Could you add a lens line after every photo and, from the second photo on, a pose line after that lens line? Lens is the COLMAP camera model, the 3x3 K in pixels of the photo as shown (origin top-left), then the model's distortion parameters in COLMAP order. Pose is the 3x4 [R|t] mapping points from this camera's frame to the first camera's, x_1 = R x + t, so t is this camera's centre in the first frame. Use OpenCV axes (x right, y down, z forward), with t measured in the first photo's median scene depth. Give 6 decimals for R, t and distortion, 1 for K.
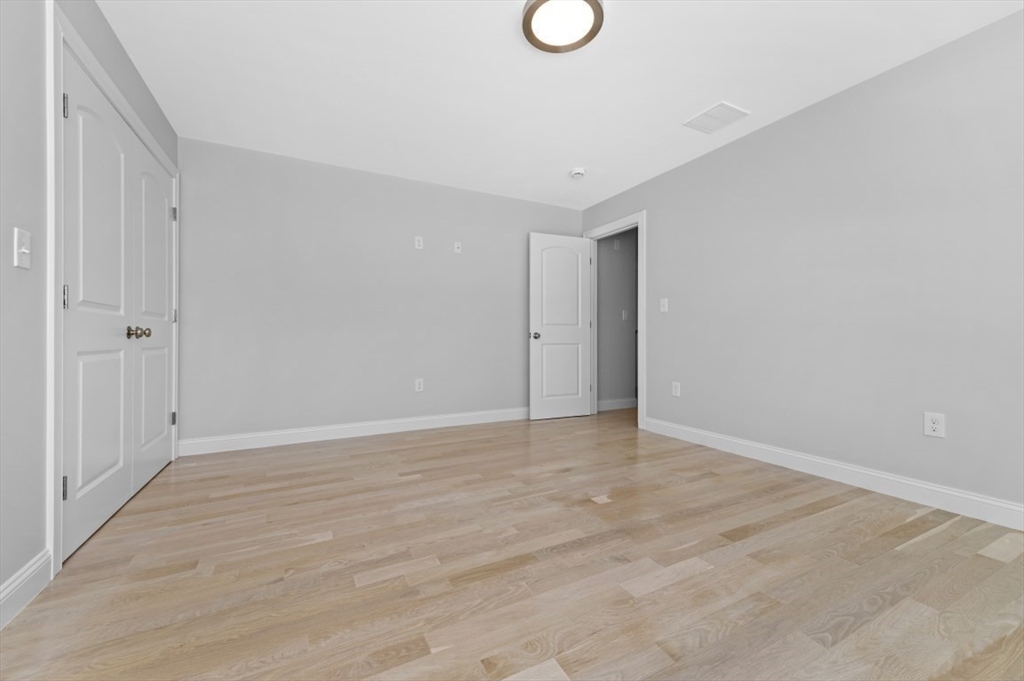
lens RADIAL K [[409.8, 0, 512.0], [0, 409.8, 340.5], [0, 0, 1]] dist [-0.000118, 0.000009]
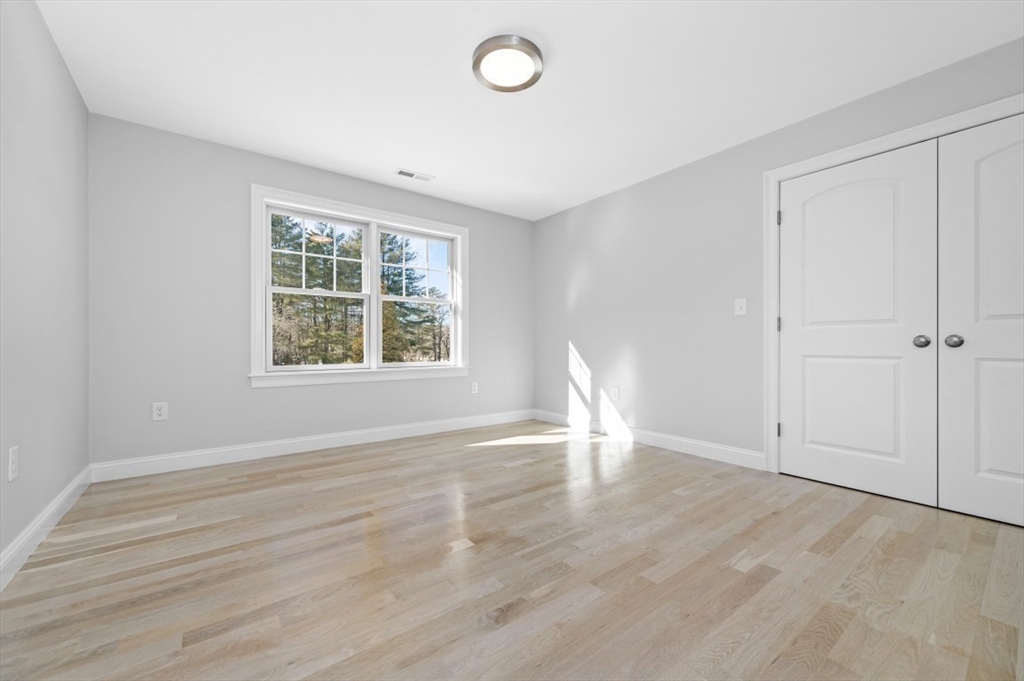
lens RADIAL K [[409.8, 0, 512.0], [0, 409.8, 340.5], [0, 0, 1]] dist [-0.000118, 0.000009]
pose [[-0.987572, -0.002818, -0.157140, 0.255782], [-0.001560, 0.999966, -0.008127, -0.012569], [0.157157, -0.007781, -0.987543, 1.884585]]
